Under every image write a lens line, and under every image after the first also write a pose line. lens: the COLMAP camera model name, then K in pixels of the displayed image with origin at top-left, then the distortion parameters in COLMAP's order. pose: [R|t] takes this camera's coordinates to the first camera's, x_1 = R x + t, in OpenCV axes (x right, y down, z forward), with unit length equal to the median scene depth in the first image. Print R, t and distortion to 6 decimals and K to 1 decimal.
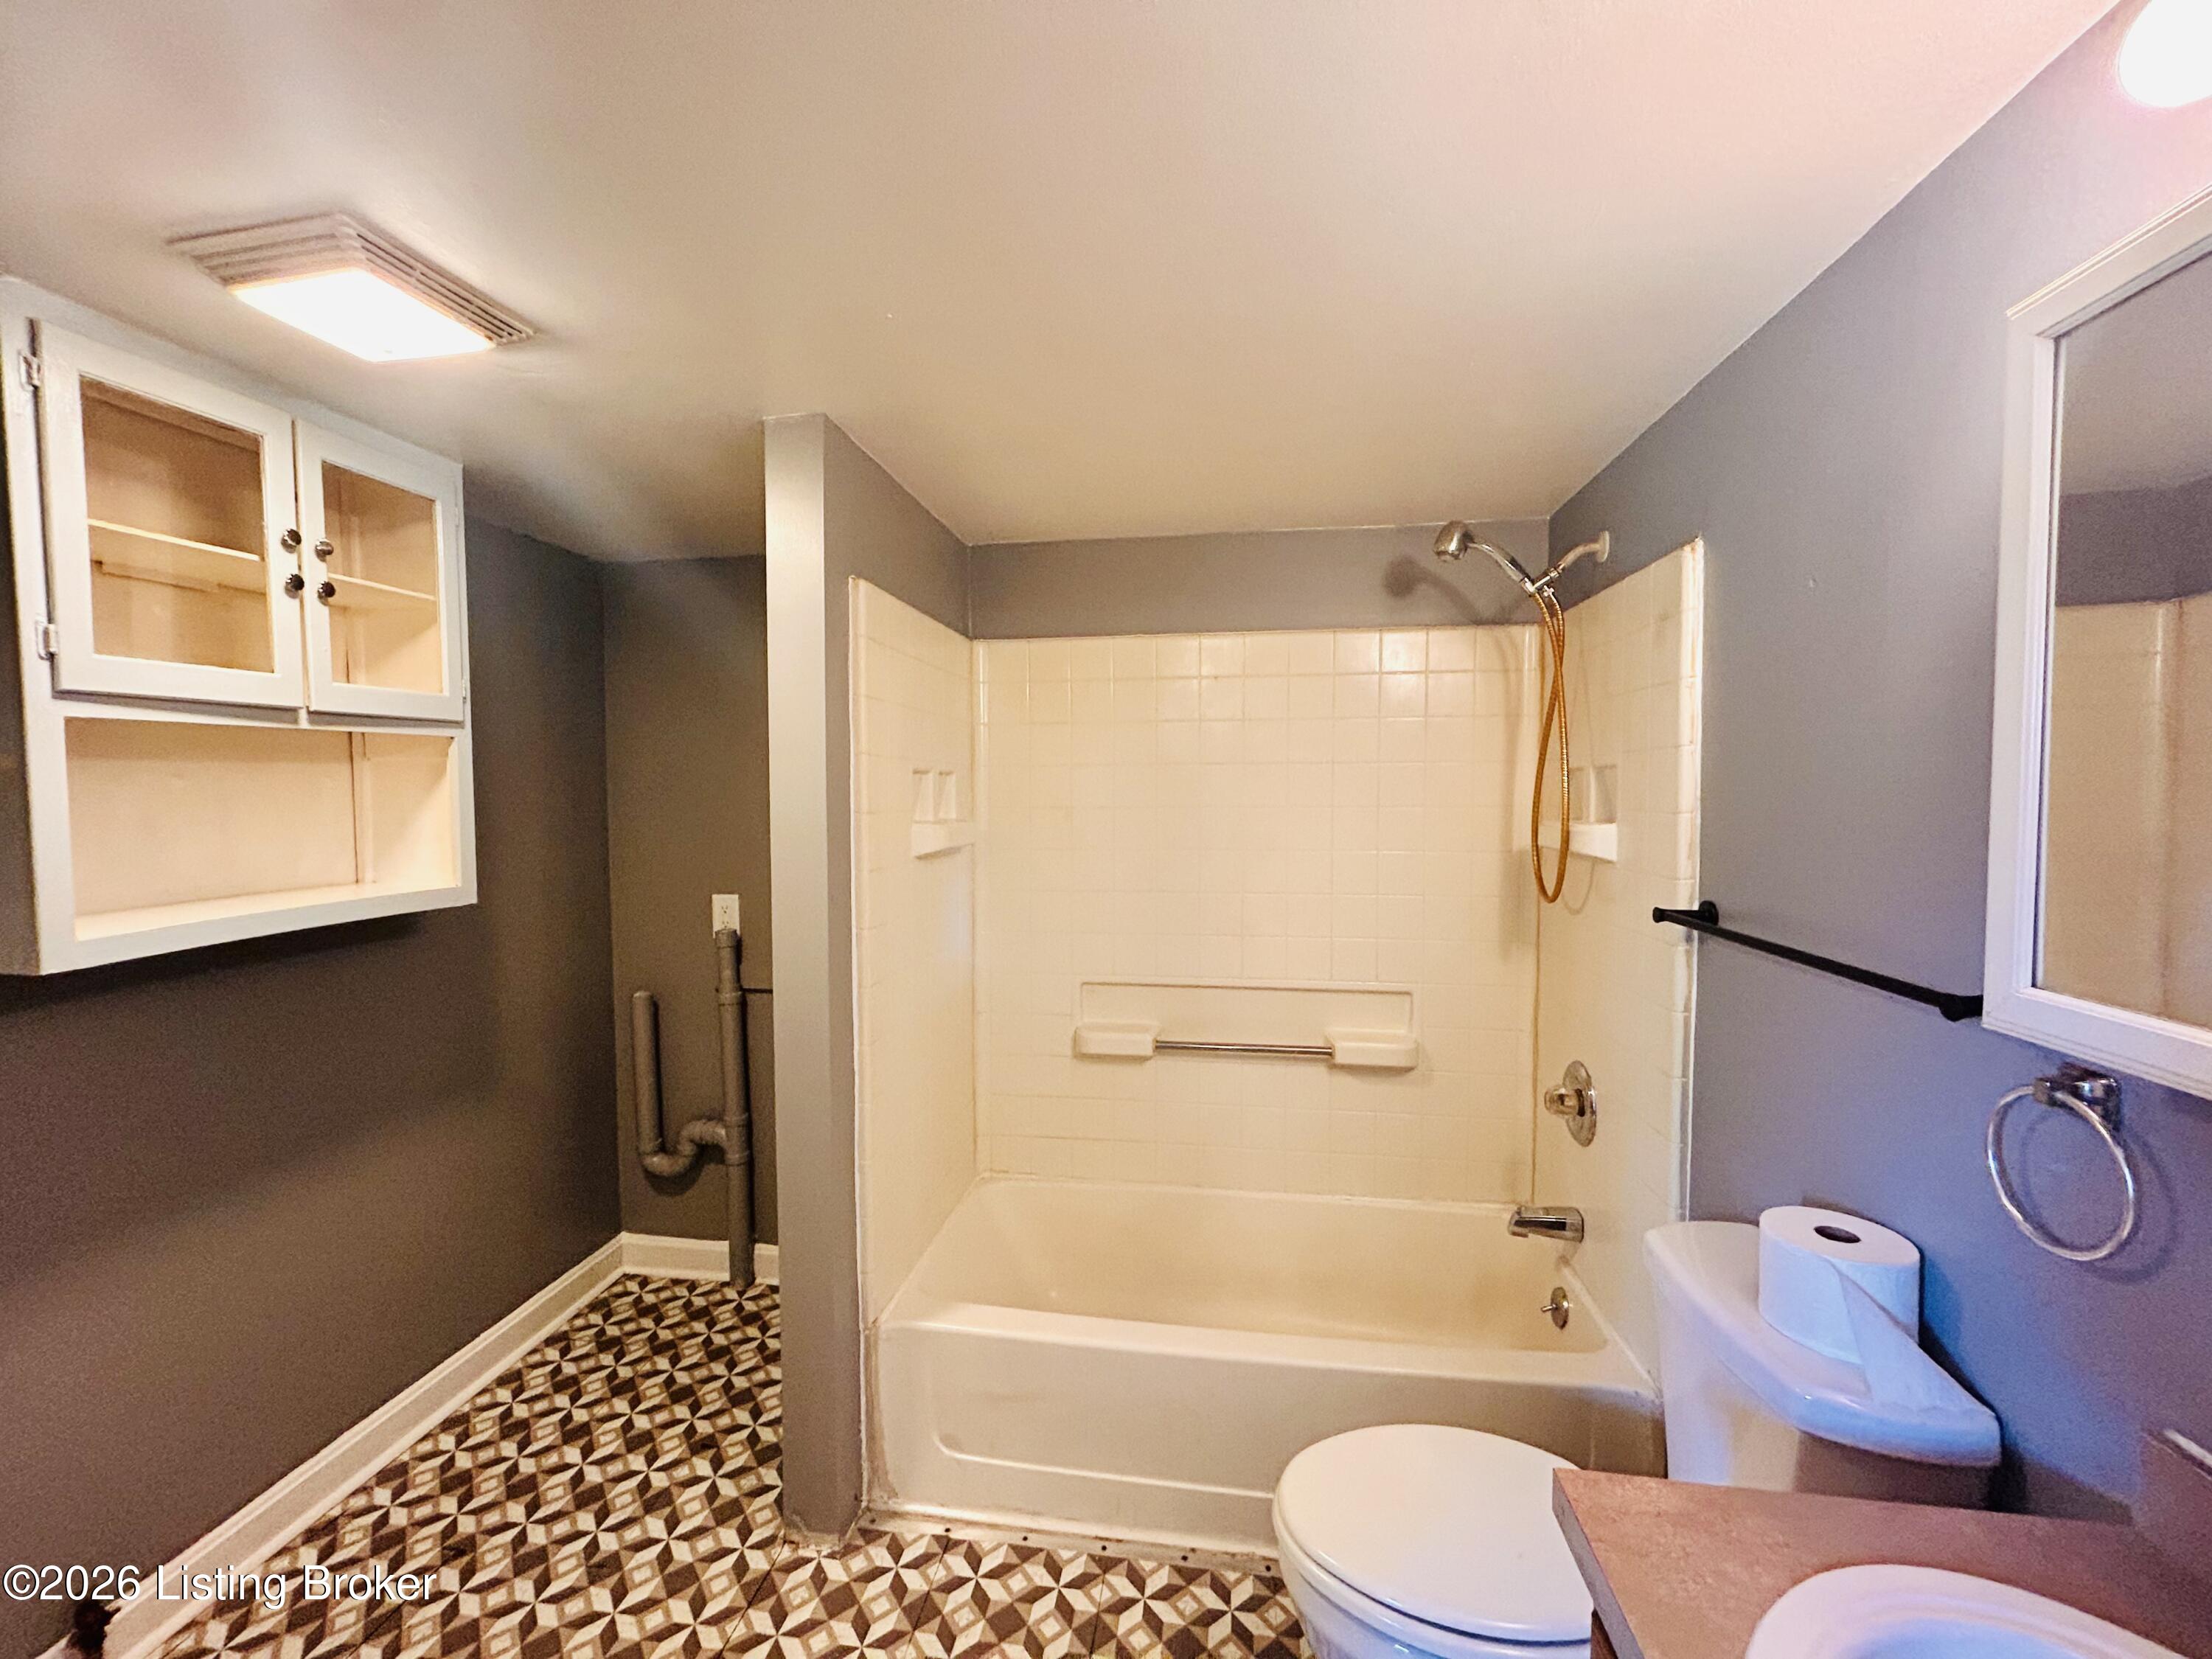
lens RADIAL K [[896.6, 0, 1106.0], [0, 896.6, 829.5], [0, 0, 1]] dist [-0.006440, 0.000138]
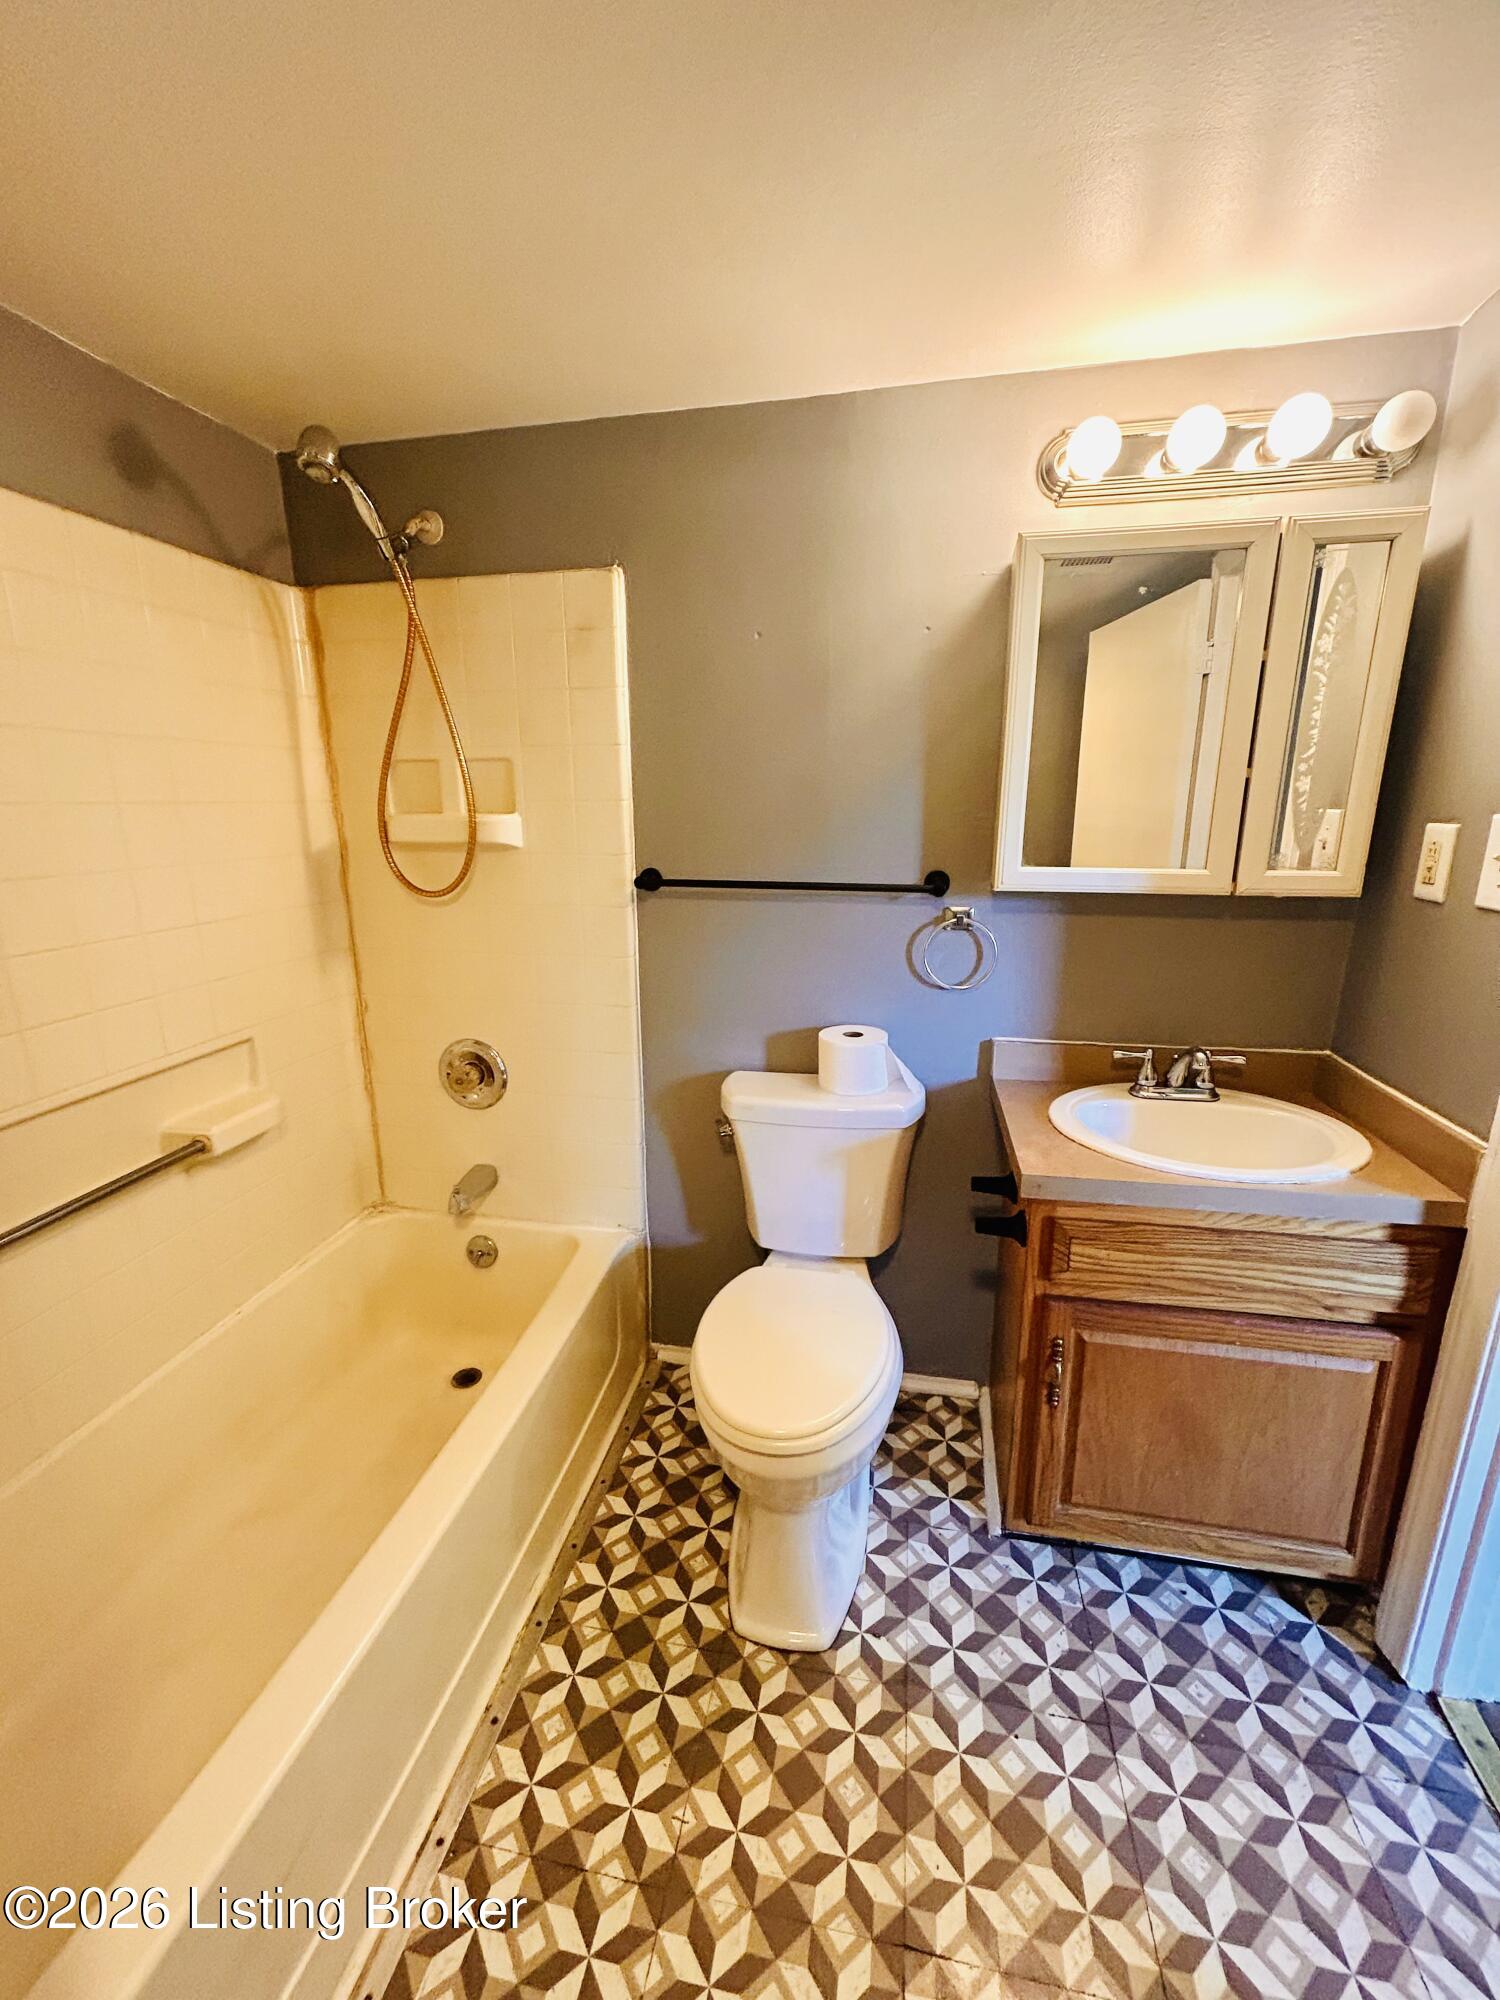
lens RADIAL K [[810.6, 0, 750.0], [0, 810.6, 1000.0], [0, 0, 1]] dist [-0.006440, 0.000138]
pose [[0.030990, -0.237704, 0.970843, -0.359137], [0.045146, 0.970651, 0.236216, -0.003770], [-0.998500, 0.036509, 0.040812, 0.533301]]
